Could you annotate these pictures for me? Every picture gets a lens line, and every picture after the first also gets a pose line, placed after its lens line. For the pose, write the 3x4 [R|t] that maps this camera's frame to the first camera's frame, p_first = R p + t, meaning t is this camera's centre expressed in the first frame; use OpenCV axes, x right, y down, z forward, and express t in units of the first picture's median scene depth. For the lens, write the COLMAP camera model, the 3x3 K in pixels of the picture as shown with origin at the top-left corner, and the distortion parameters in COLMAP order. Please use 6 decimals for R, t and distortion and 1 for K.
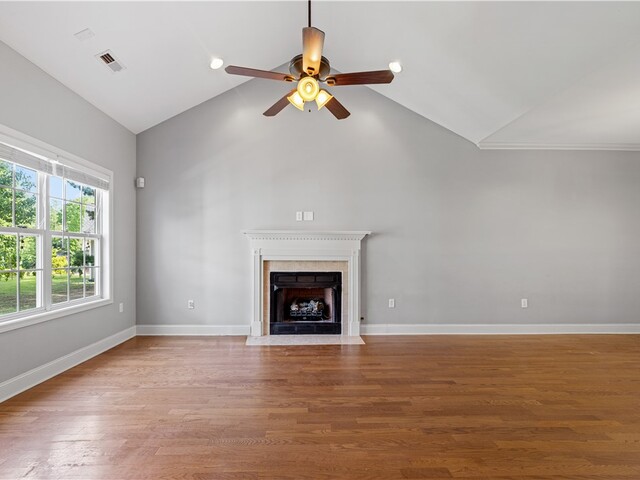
lens RADIAL K [[308.8, 0, 311.2], [0, 308.8, 248.6], [0, 0, 1]] dist [0.002182, 0.000473]
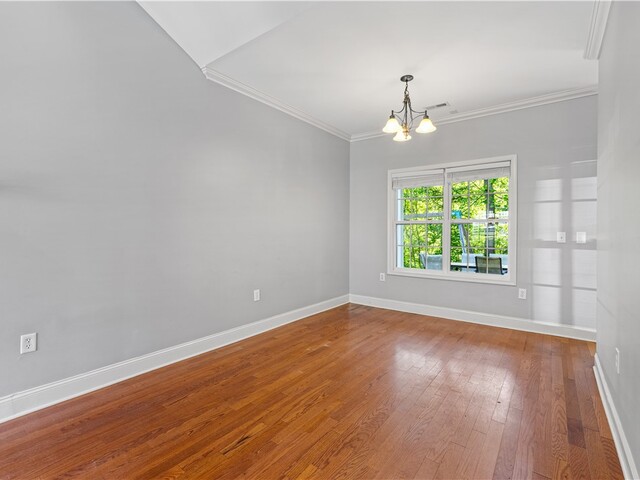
lens RADIAL K [[307.9, 0, 319.0], [0, 307.9, 234.0], [0, 0, 1]] dist [-0.000508, 0.000523]
pose [[0.624345, -0.003781, 0.781139, 0.176998], [-0.005209, 0.999946, 0.009004, 0.011671], [-0.781131, -0.009691, 0.624292, 0.393542]]
